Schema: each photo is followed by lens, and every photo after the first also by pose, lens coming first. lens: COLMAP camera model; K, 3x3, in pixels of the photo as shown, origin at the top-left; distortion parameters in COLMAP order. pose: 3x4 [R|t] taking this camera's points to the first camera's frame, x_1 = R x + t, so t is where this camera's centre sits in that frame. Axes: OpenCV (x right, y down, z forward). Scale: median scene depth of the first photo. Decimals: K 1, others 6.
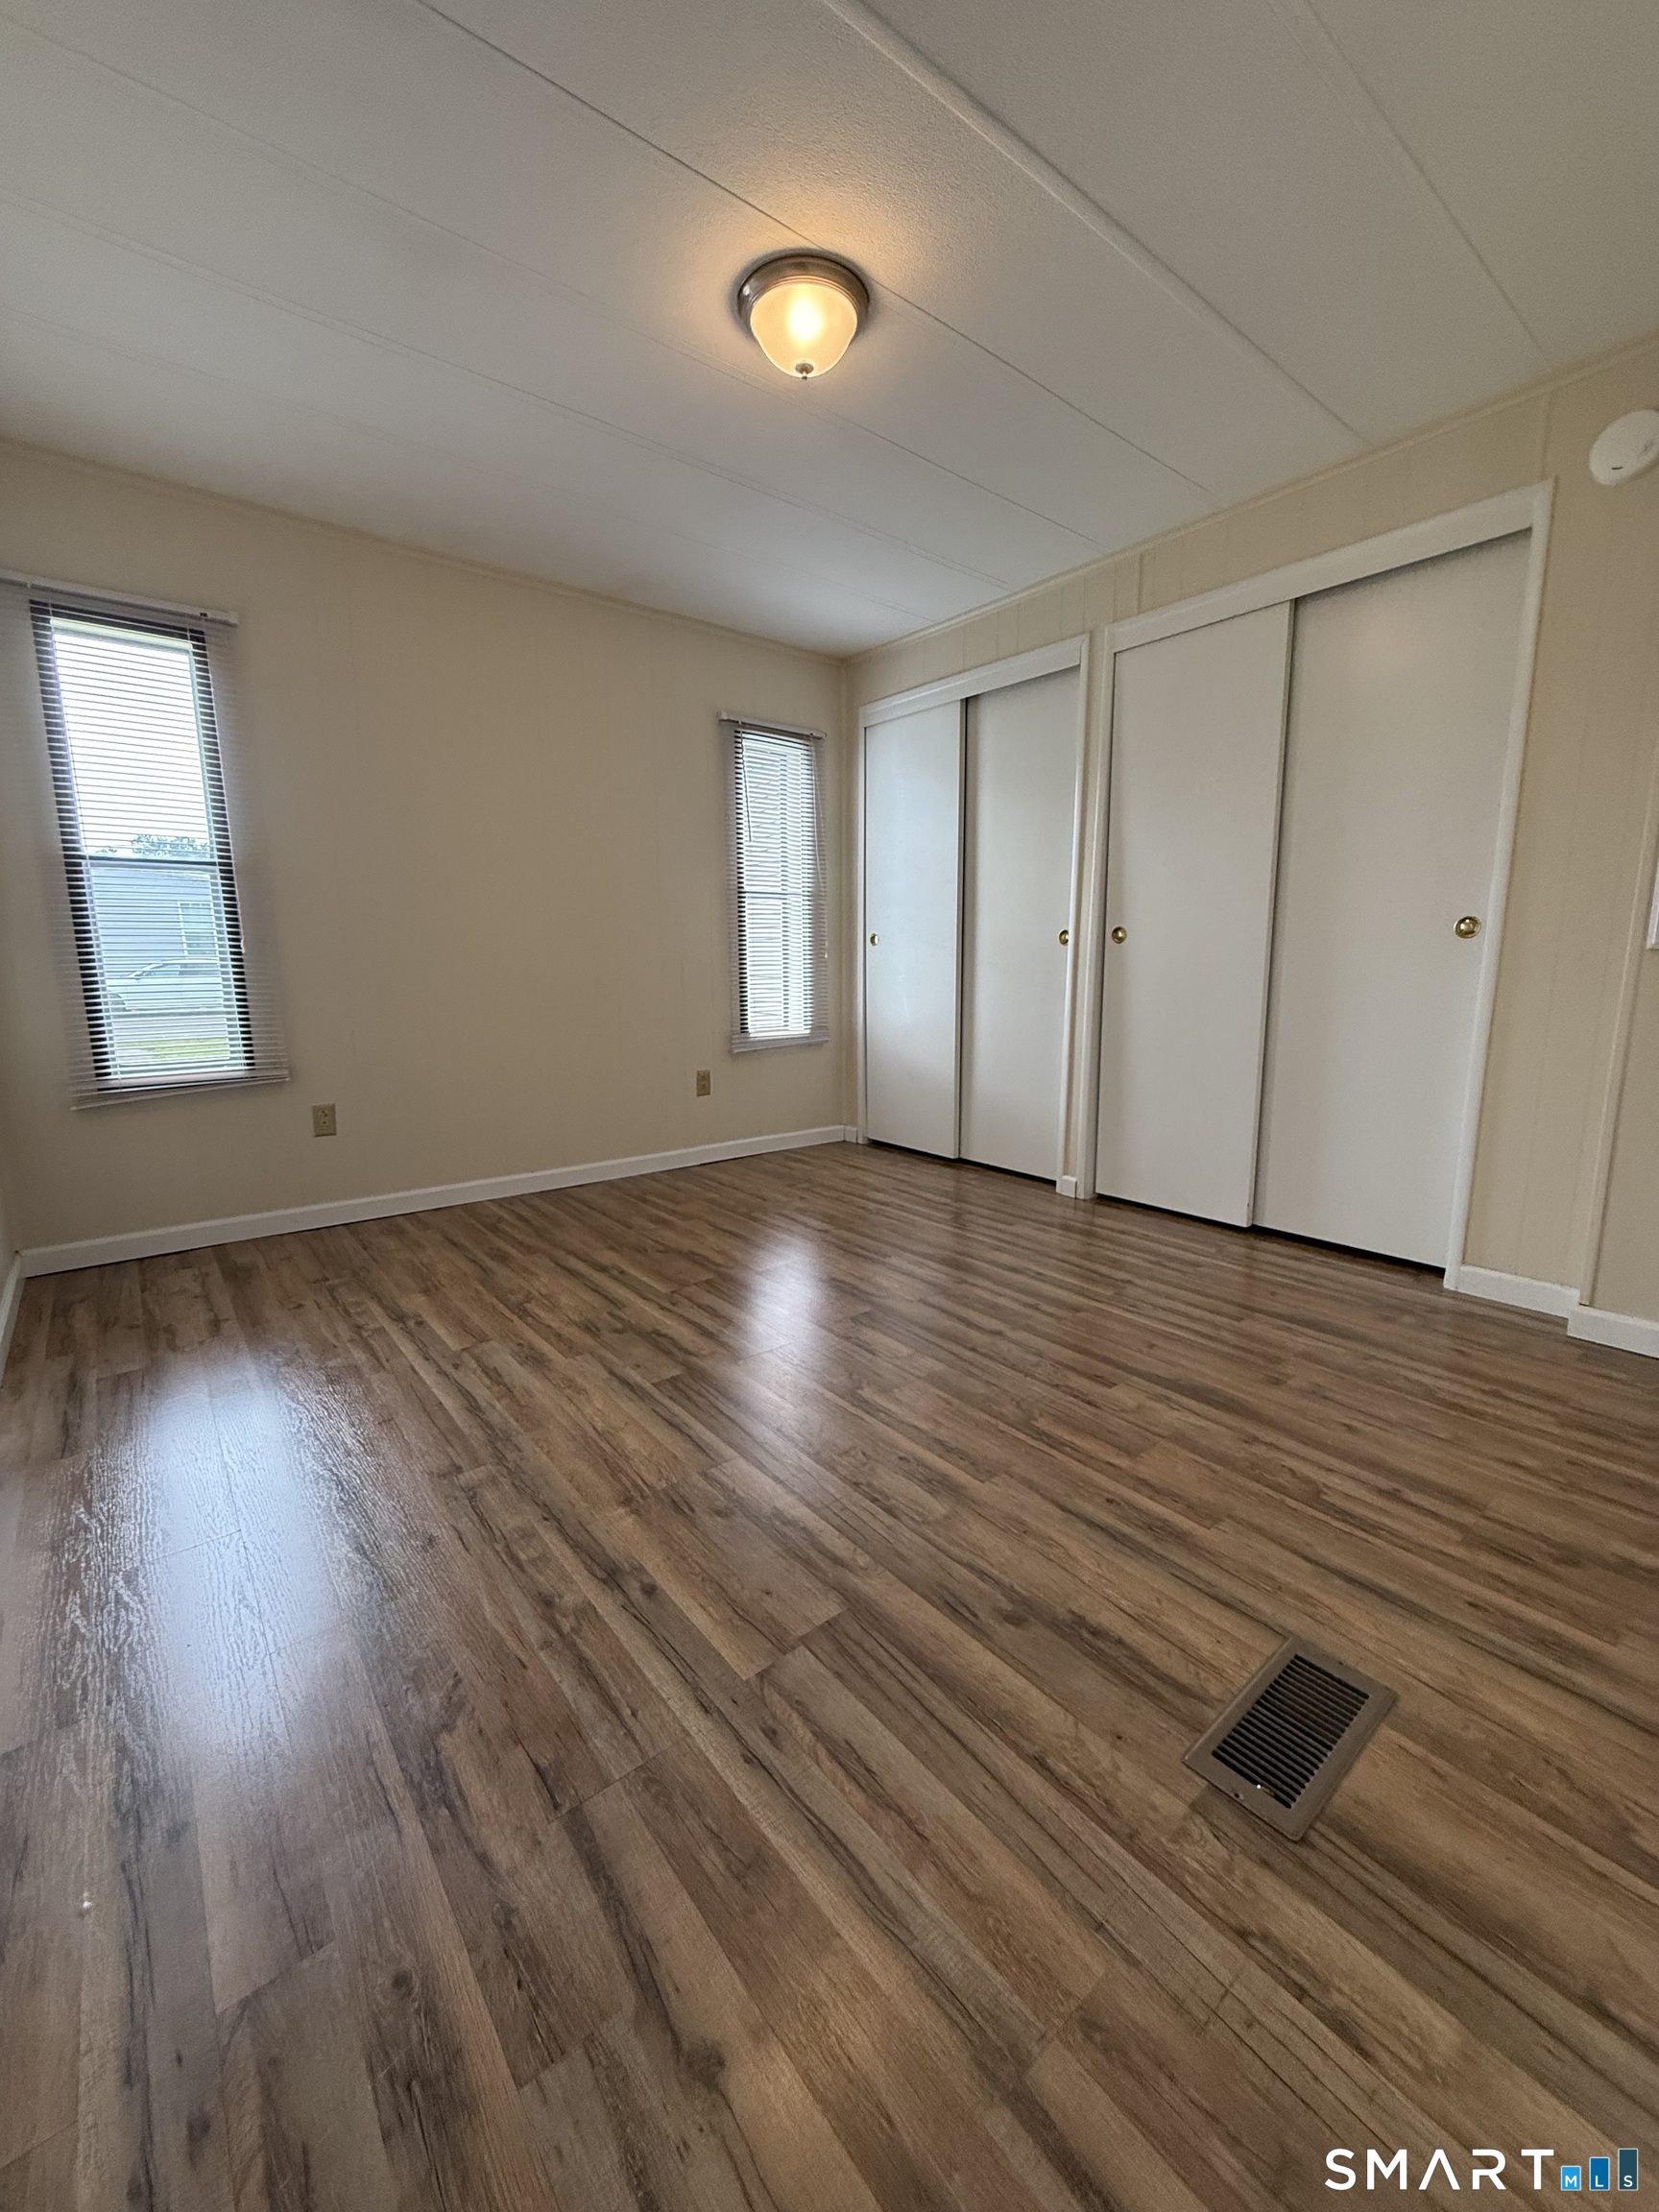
lens RADIAL K [[923.8, 0, 823.0], [0, 923.8, 1078.6], [0, 0, 1]] dist [0.019294, -0.012954]
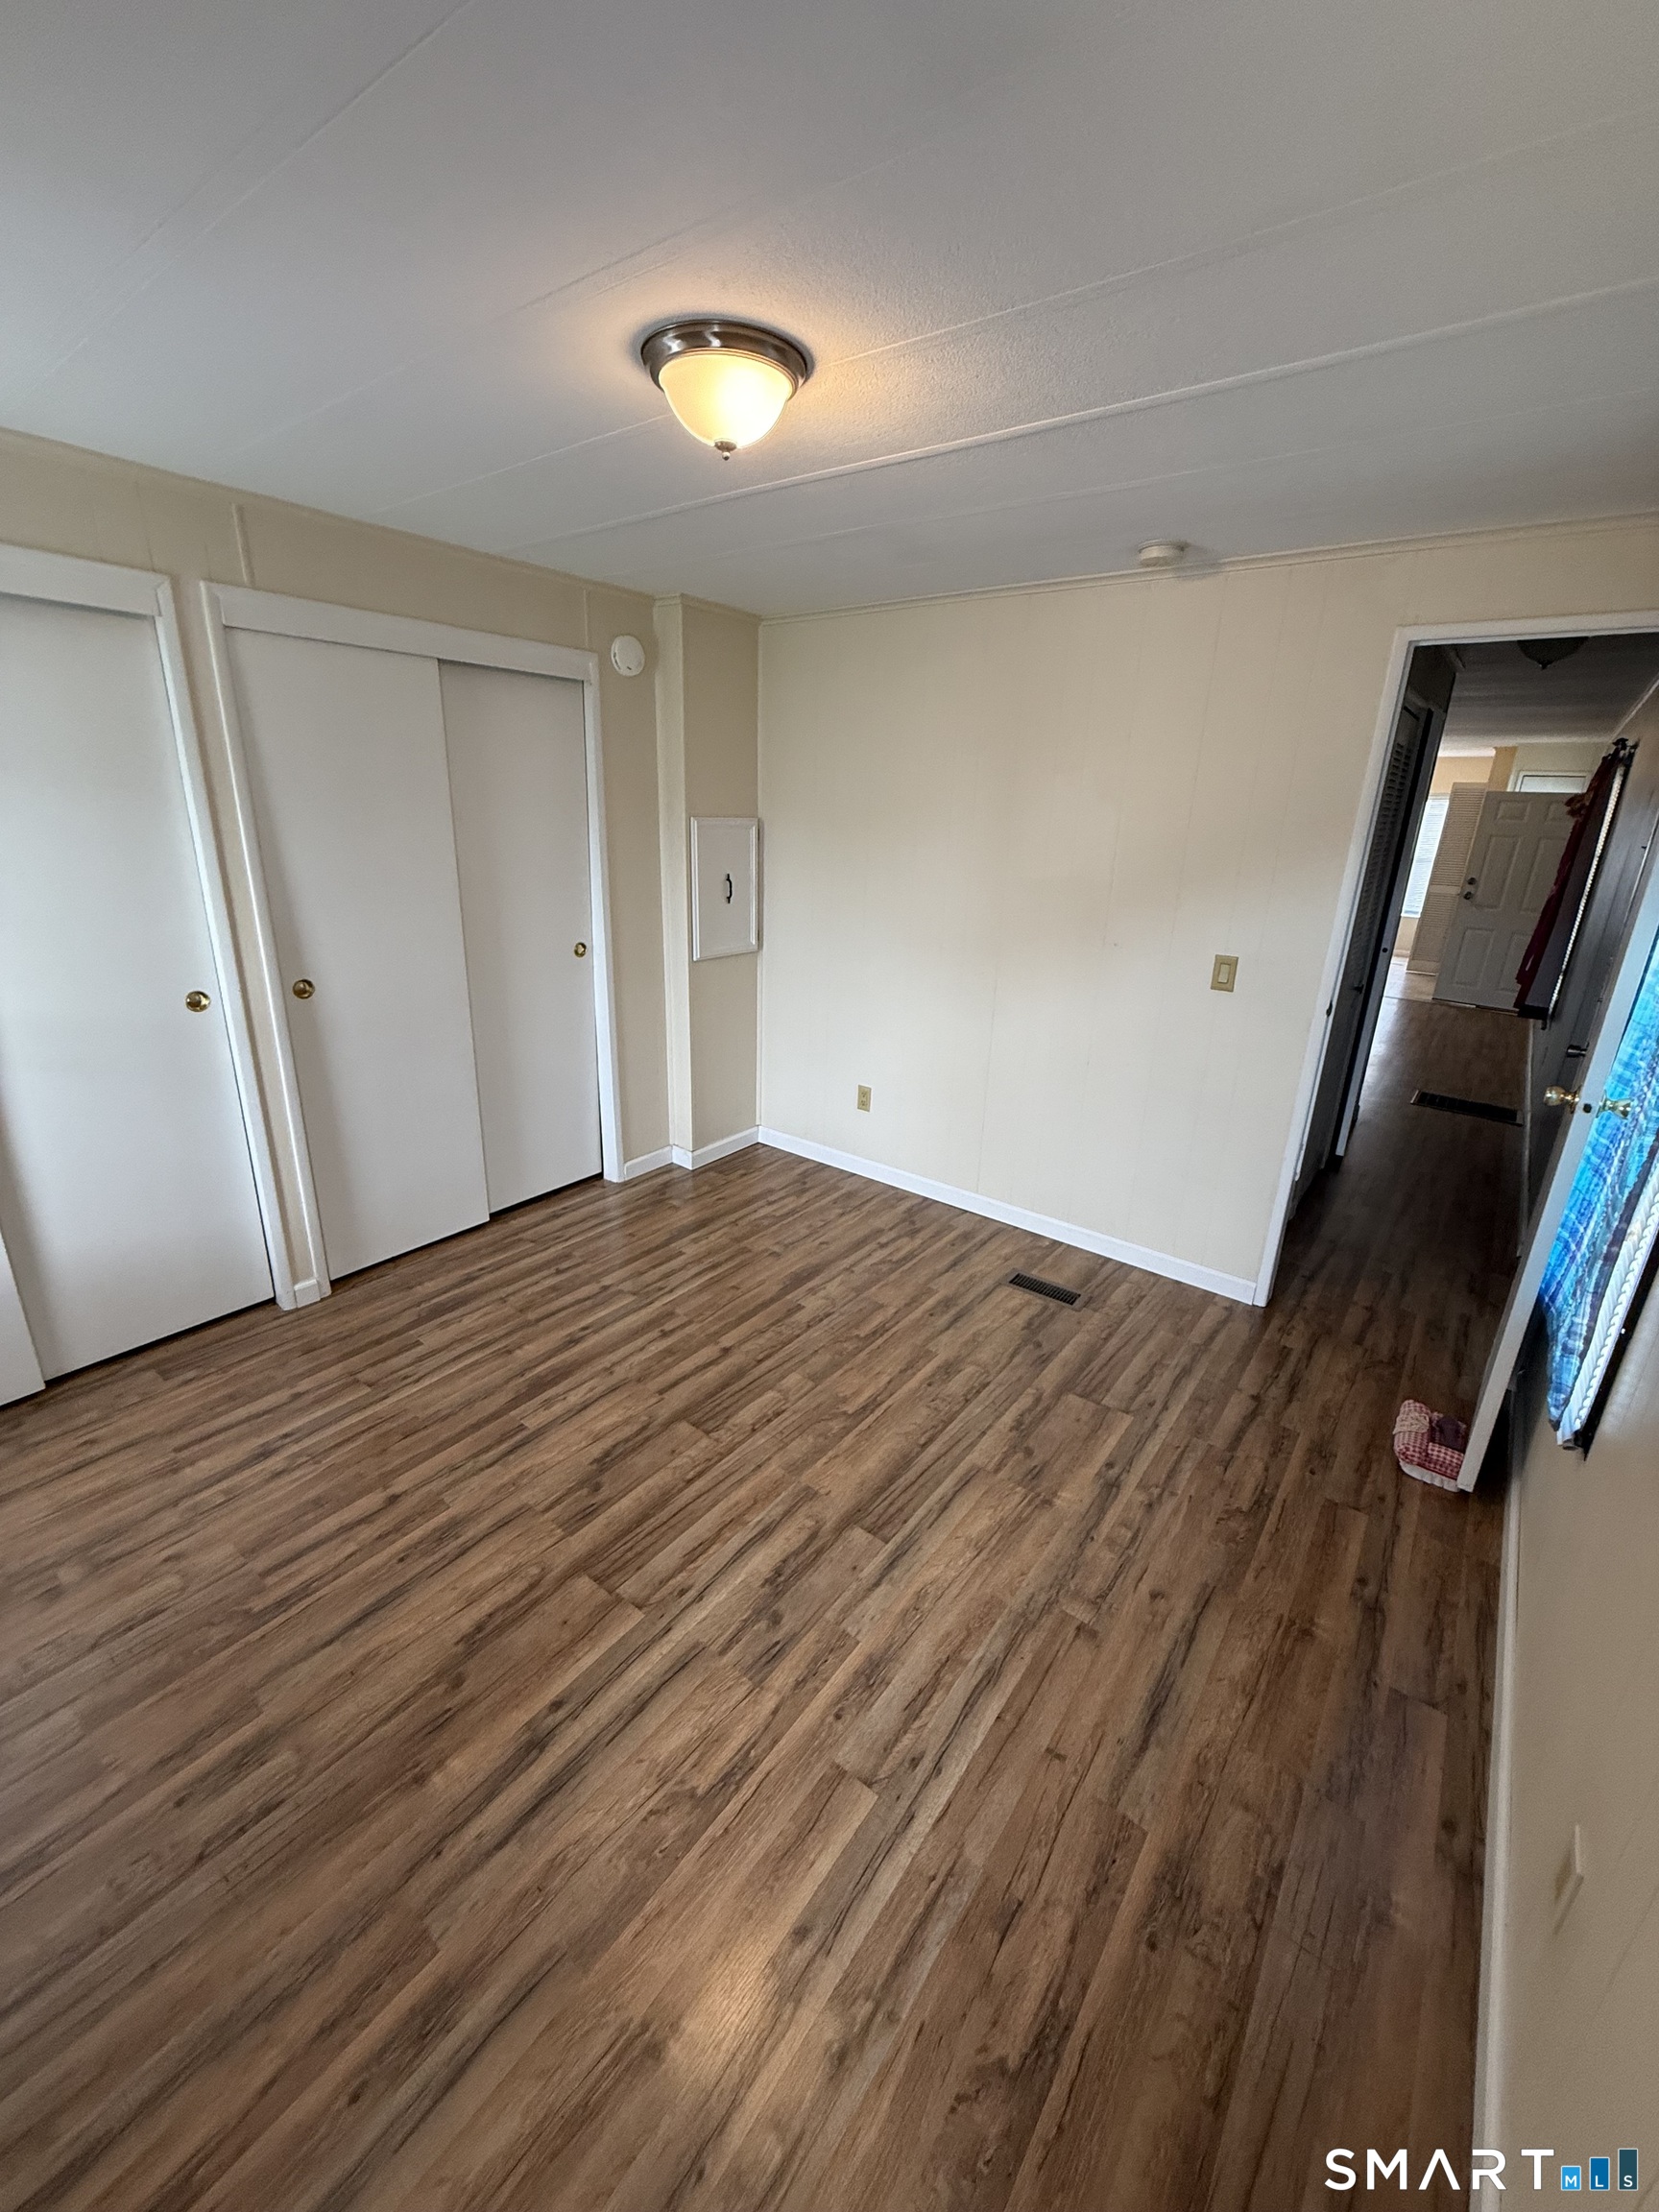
lens RADIAL K [[881.1, 0, 832.4], [0, 881.1, 1101.9], [0, 0, 1]] dist [-0.002105, 0.000412]
pose [[-0.265282, -0.318016, 0.910215, -0.922510], [0.086928, 0.932305, 0.351070, -0.492659], [-0.960244, 0.172256, -0.219679, 1.202303]]
